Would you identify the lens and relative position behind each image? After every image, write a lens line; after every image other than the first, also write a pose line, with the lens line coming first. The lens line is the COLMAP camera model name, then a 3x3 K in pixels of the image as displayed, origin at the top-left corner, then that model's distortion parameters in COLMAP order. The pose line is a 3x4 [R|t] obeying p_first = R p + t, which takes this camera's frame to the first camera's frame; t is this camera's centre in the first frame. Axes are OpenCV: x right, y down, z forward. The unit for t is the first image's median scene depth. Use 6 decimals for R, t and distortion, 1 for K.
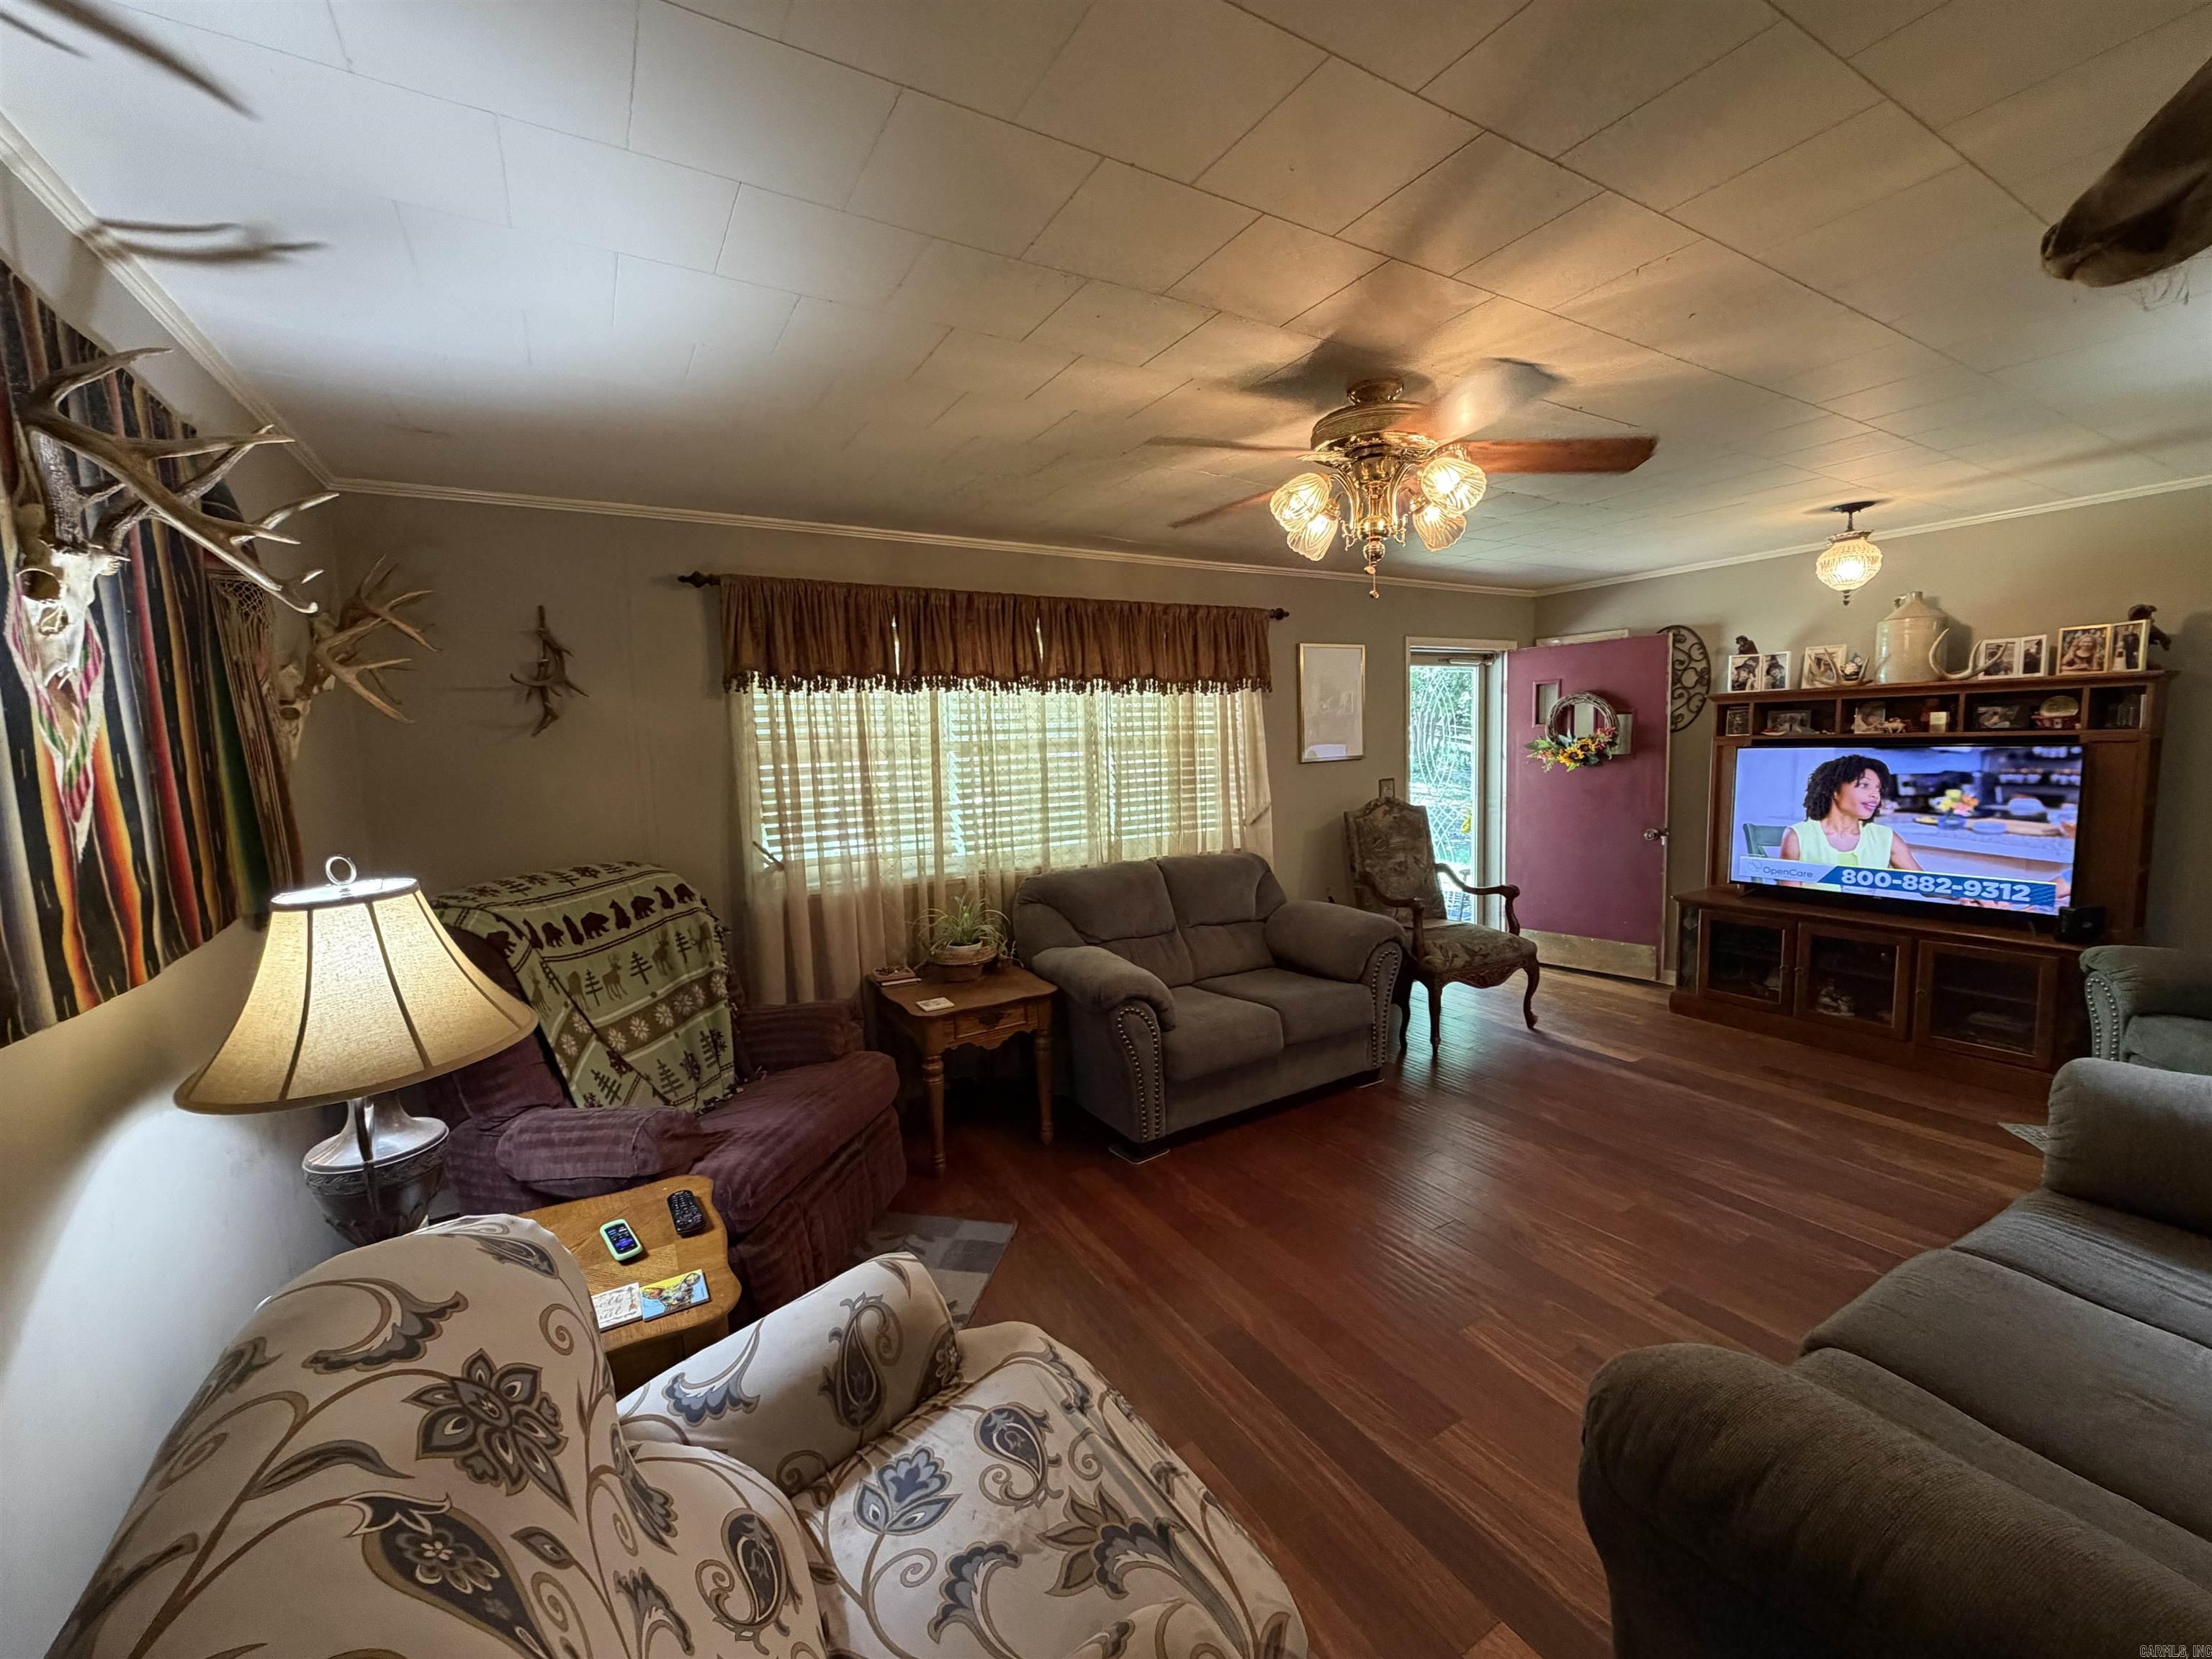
lens RADIAL K [[880.1, 0, 1099.4], [0, 880.1, 825.9], [0, 0, 1]] dist [0.000115, -0.000430]
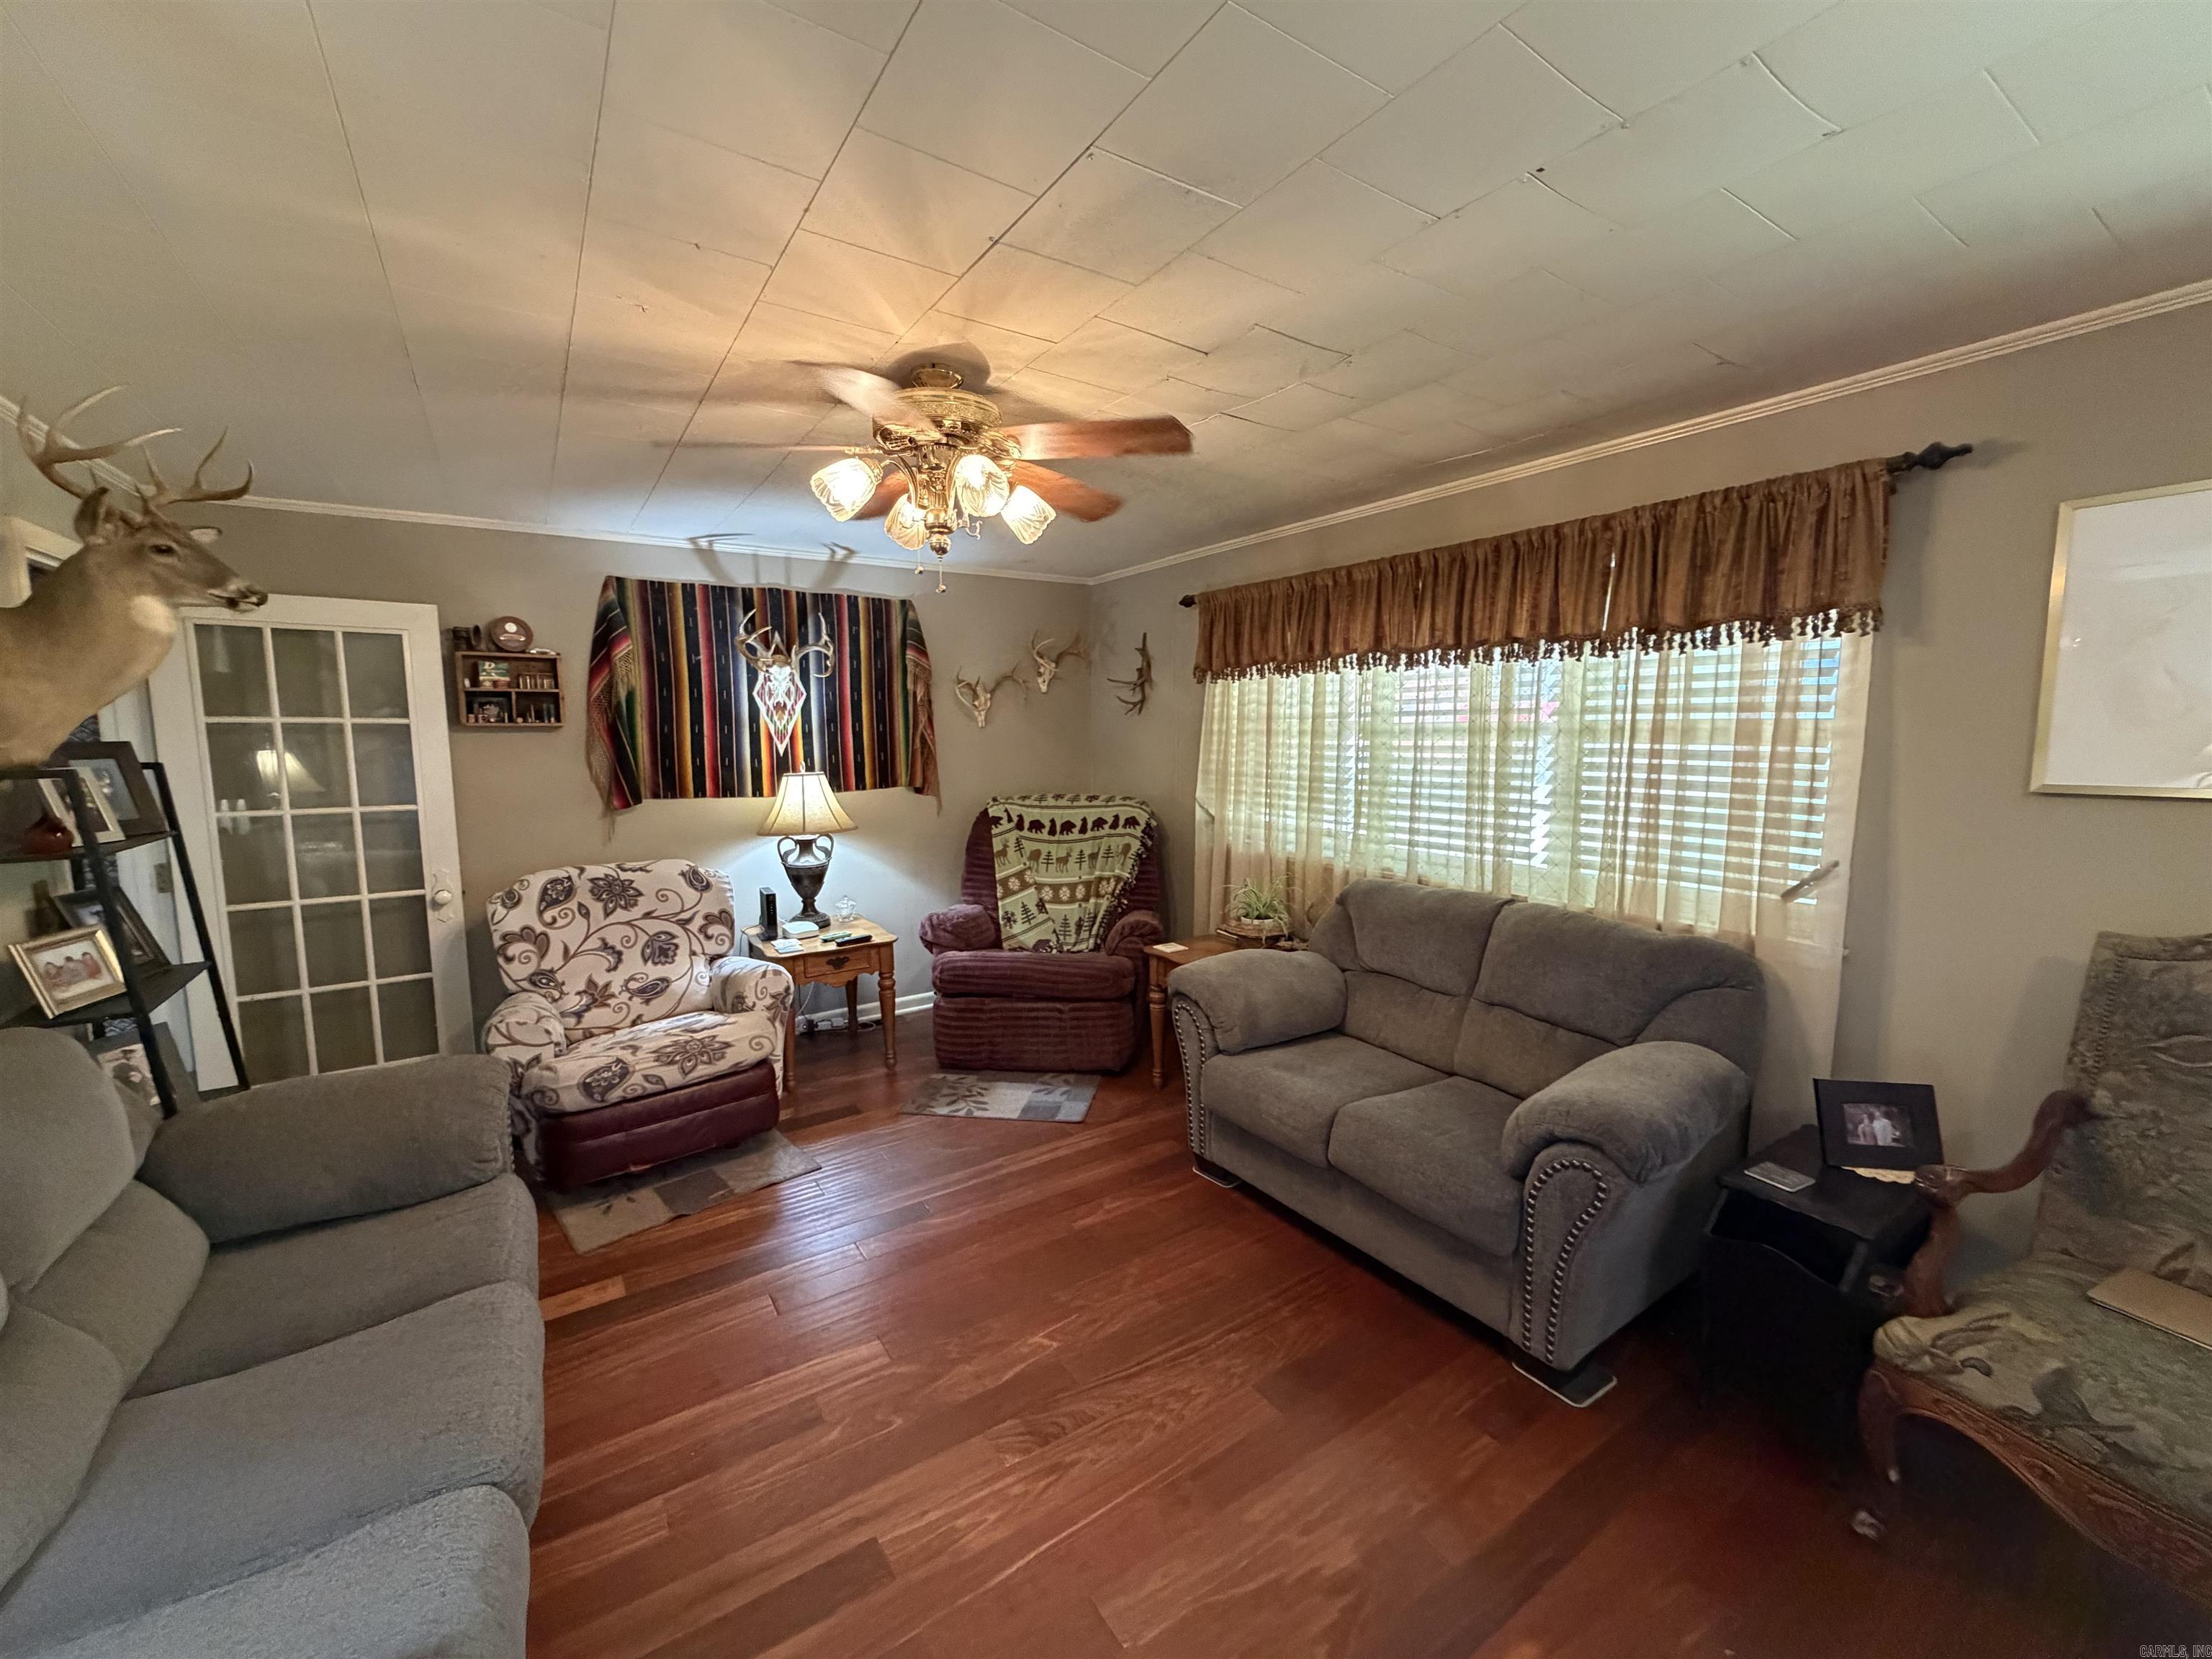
lens RADIAL K [[880.1, 0, 1098.6], [0, 880.1, 836.6], [0, 0, 1]] dist [0.000115, -0.000430]
pose [[0.050359, 0.154837, -0.986656, 0.837787], [-0.092631, 0.984375, 0.149751, -0.098956], [0.994426, 0.083854, 0.063915, 0.716990]]
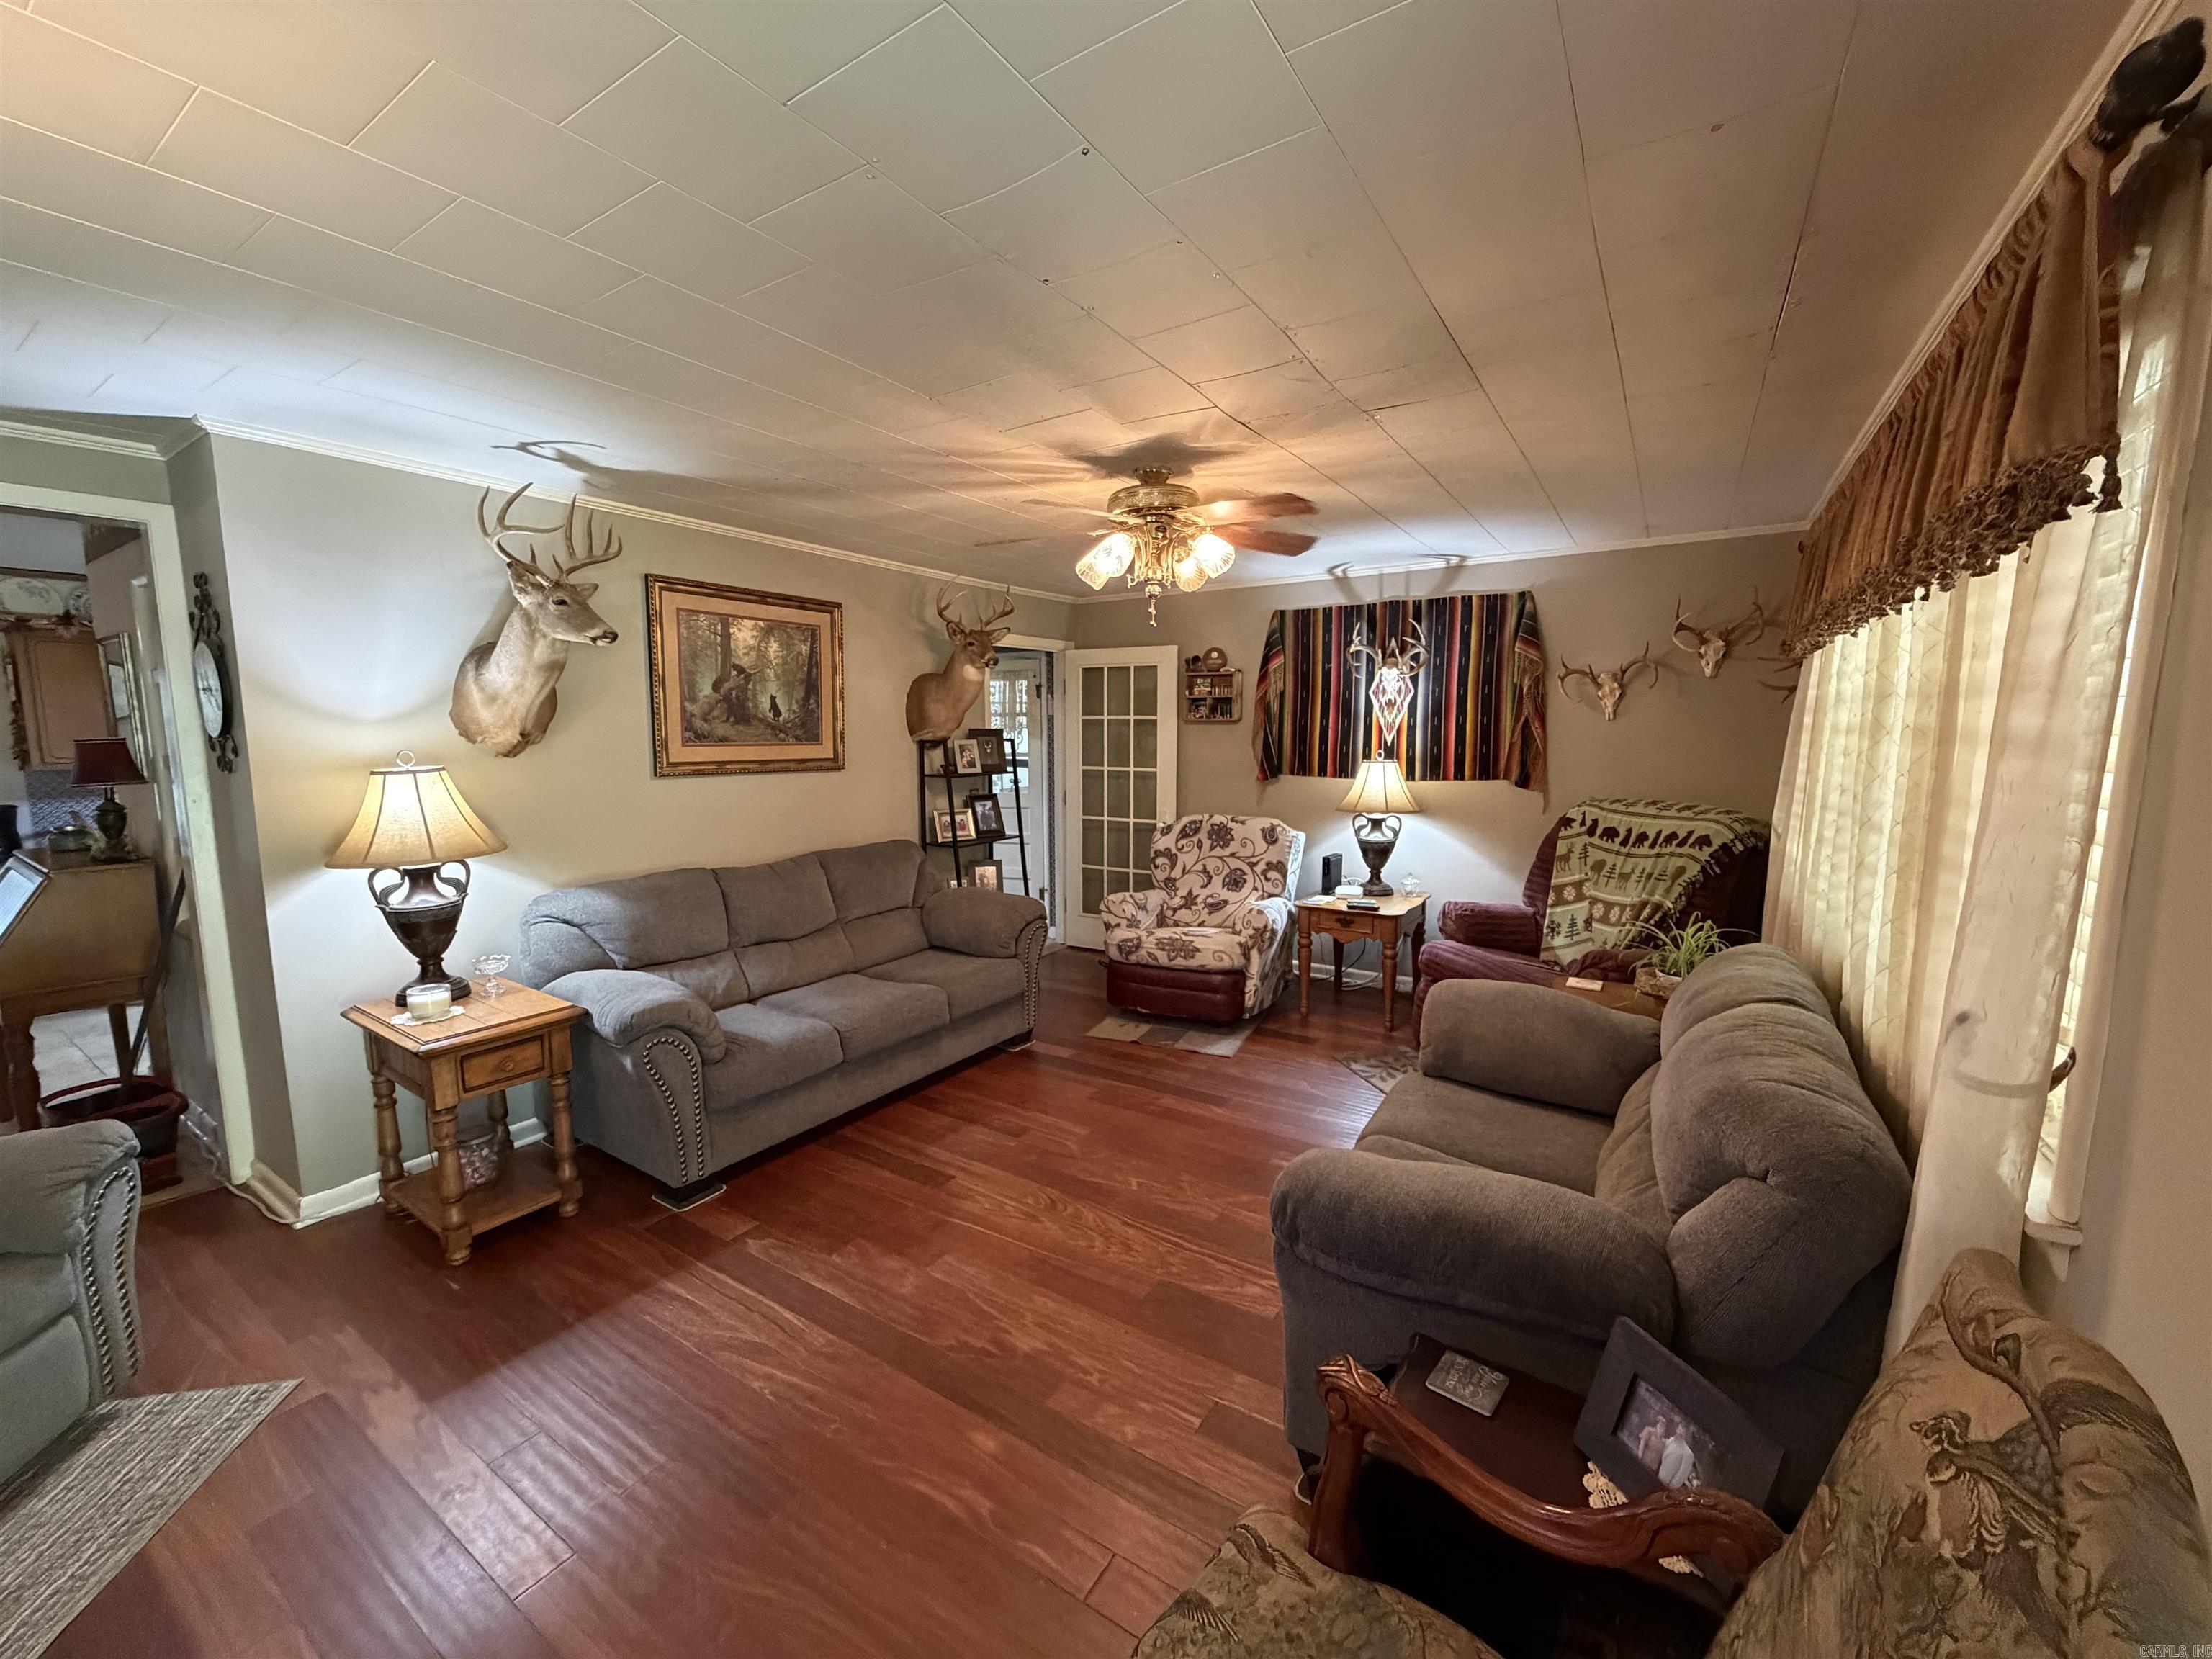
lens RADIAL K [[880.1, 0, 1093.2], [0, 880.1, 824.8], [0, 0, 1]] dist [0.000115, -0.000430]
pose [[-0.897125, 0.089111, -0.432697, 0.640544], [-0.007641, 0.976169, 0.216878, -0.163327], [0.441712, 0.197873, -0.875064, 1.399125]]
